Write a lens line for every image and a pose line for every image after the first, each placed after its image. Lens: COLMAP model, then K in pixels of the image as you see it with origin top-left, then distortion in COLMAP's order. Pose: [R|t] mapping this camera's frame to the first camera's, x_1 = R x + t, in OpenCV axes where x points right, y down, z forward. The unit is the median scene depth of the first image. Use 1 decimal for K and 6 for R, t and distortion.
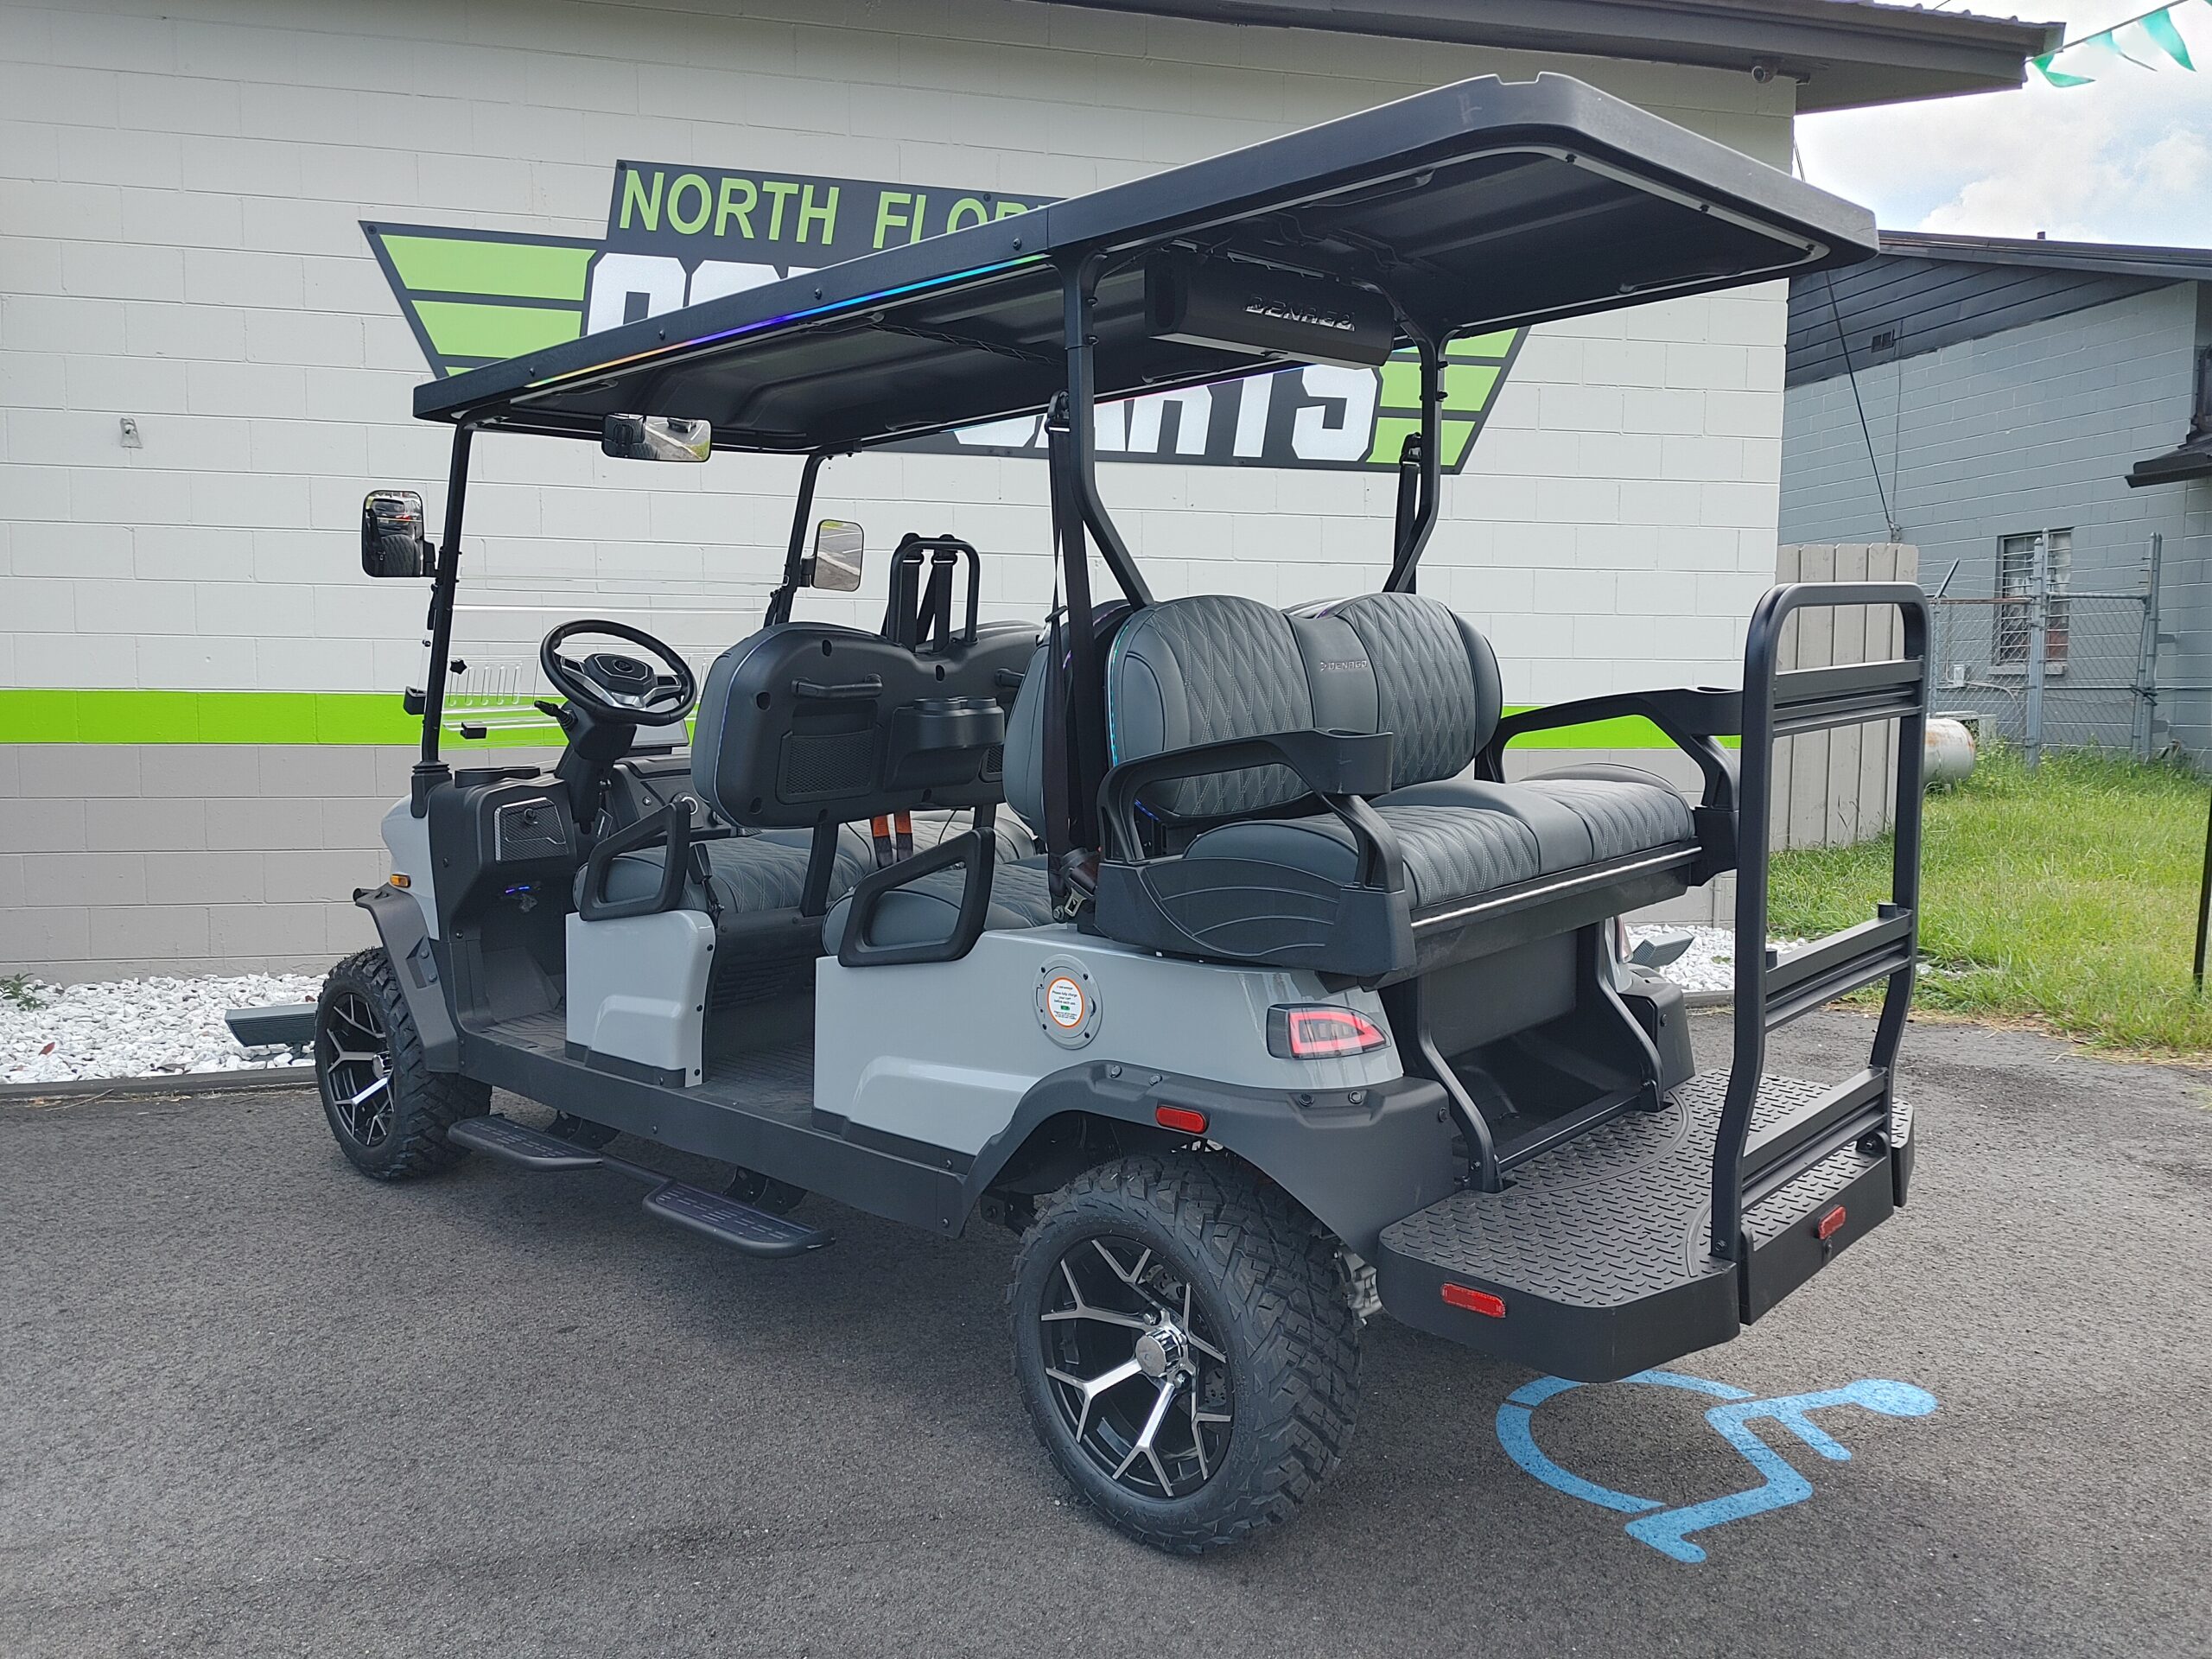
lens RADIAL K [[1669.1, 0, 1106.0], [0, 1669.1, 829.5], [0, 0, 1]] dist [0.096727, -0.145593]
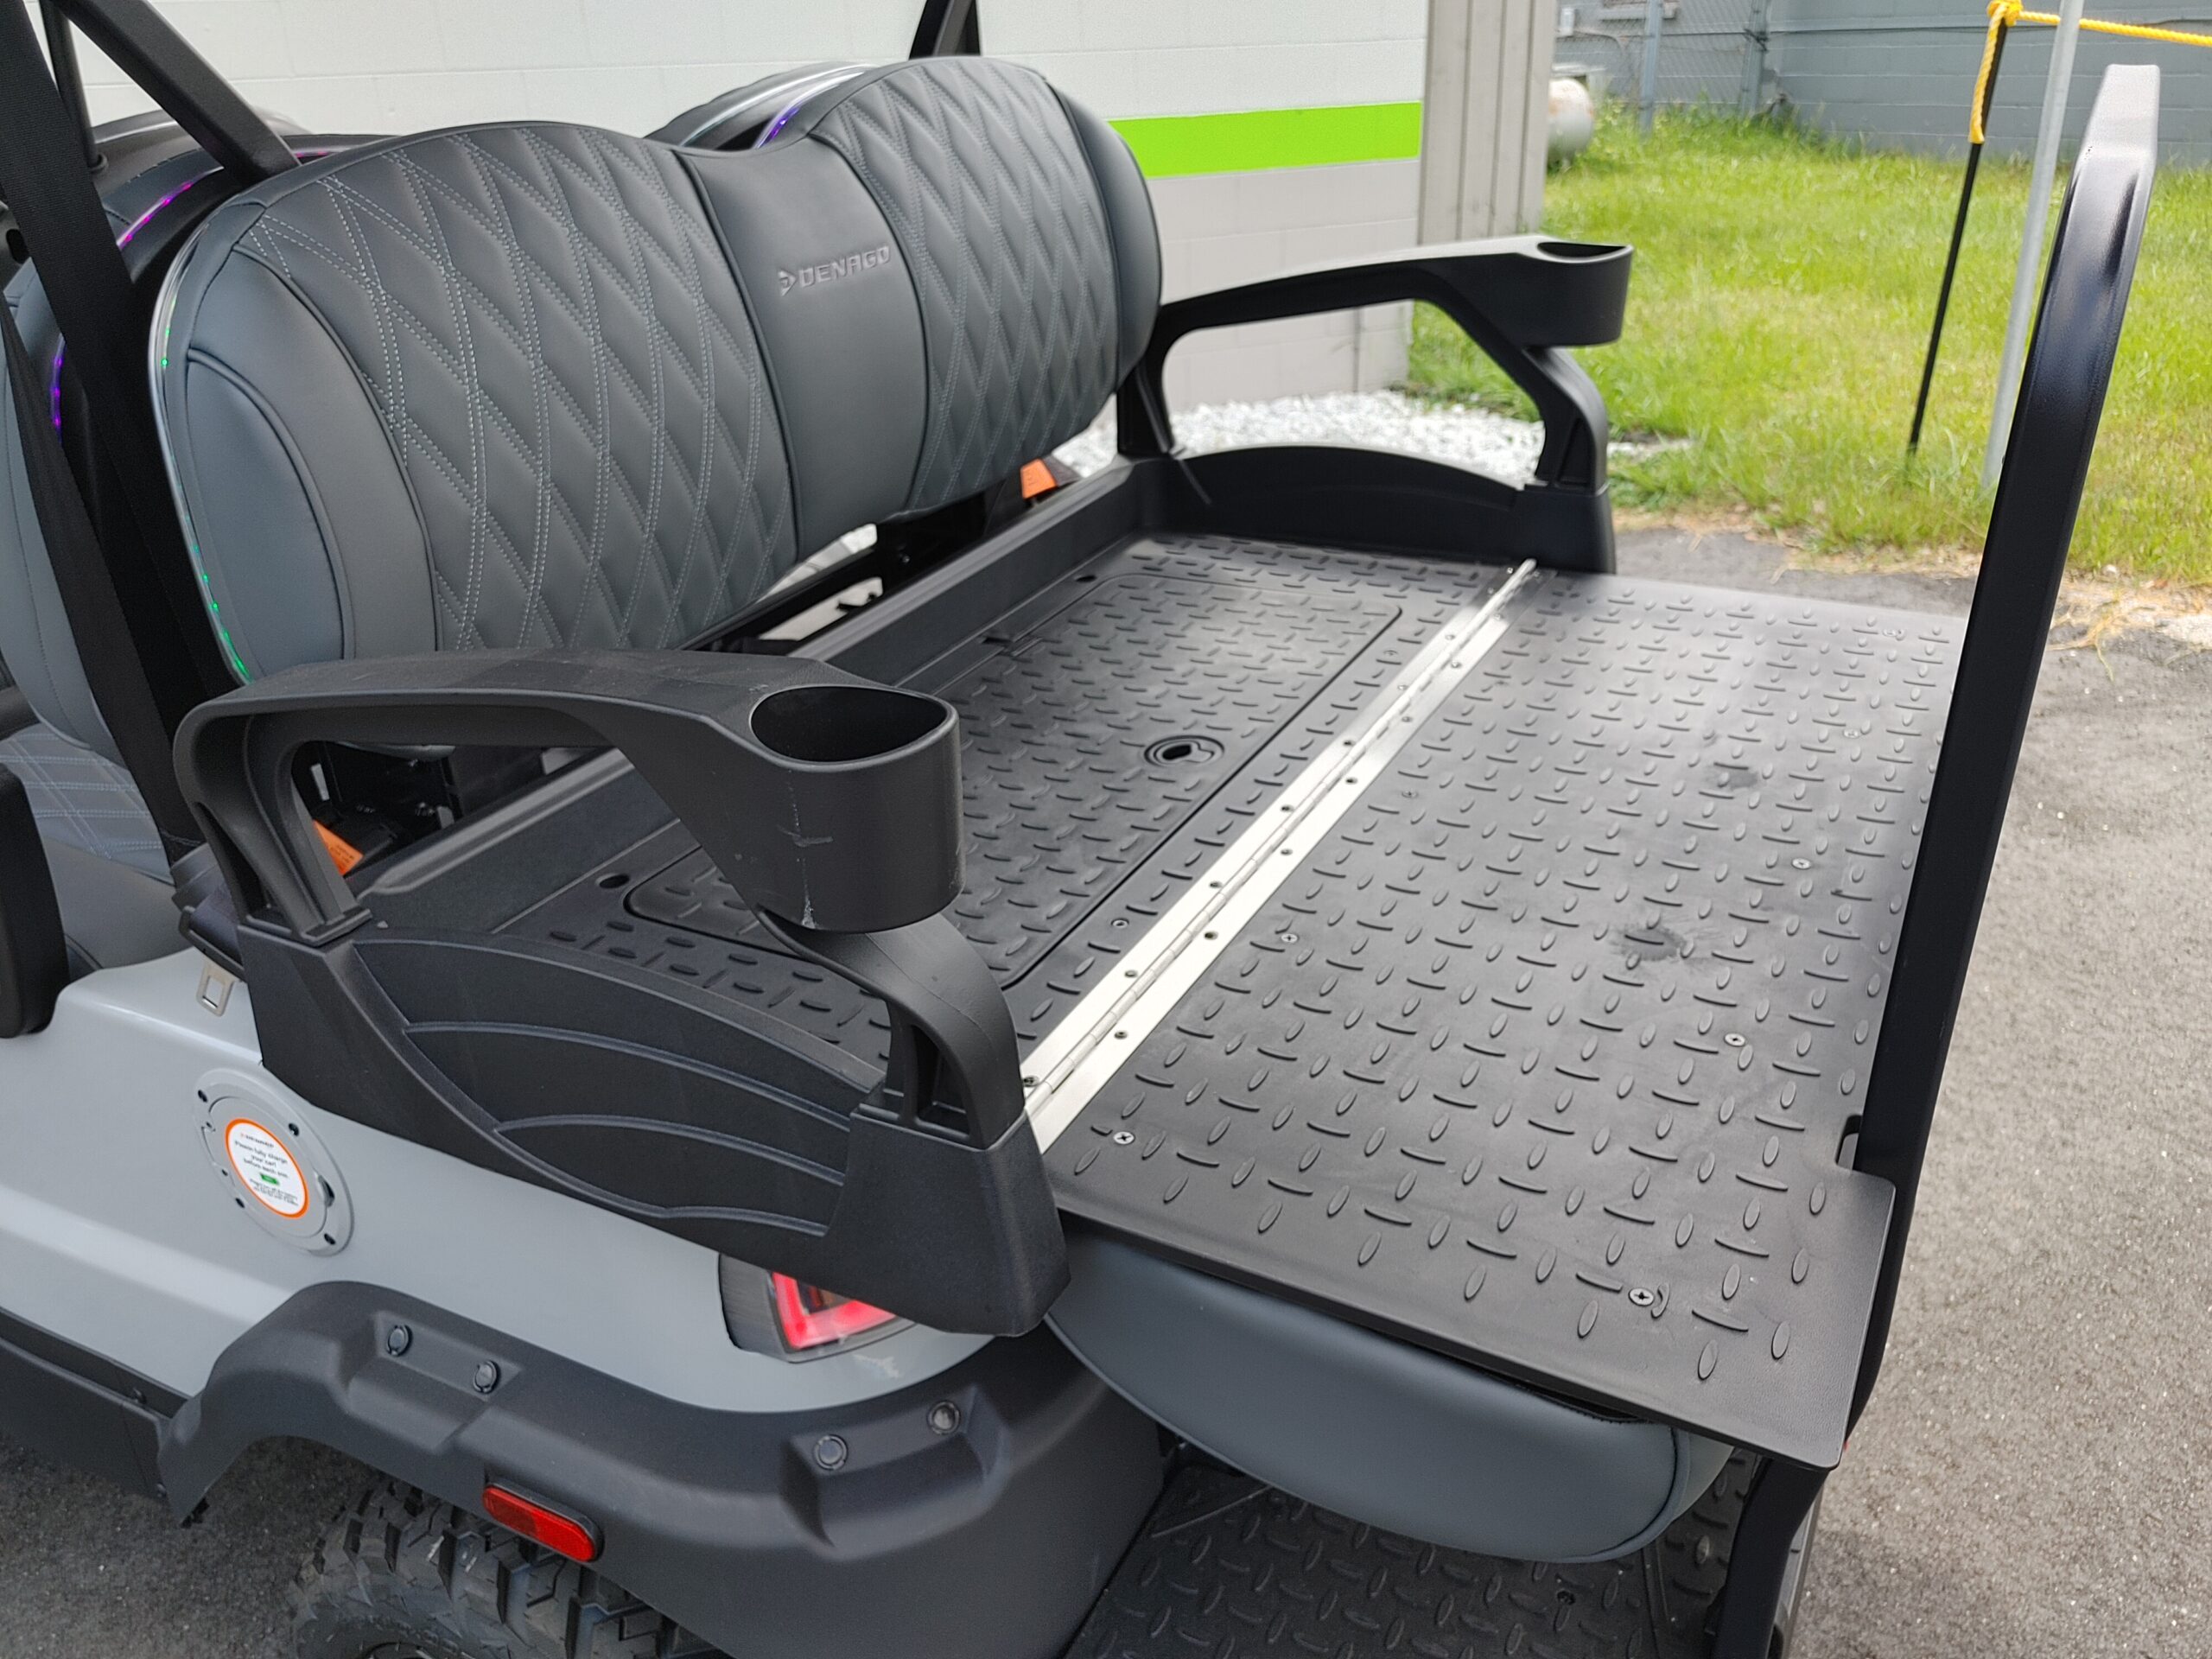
lens RADIAL K [[1669.1, 0, 1106.0], [0, 1669.1, 829.5], [0, 0, 1]] dist [0.096727, -0.145593]
pose [[0.968936, -0.135115, 0.207139, 0.061108], [0.055336, 0.934777, 0.350899, -0.068820], [-0.241040, -0.328537, 0.913216, 0.326974]]
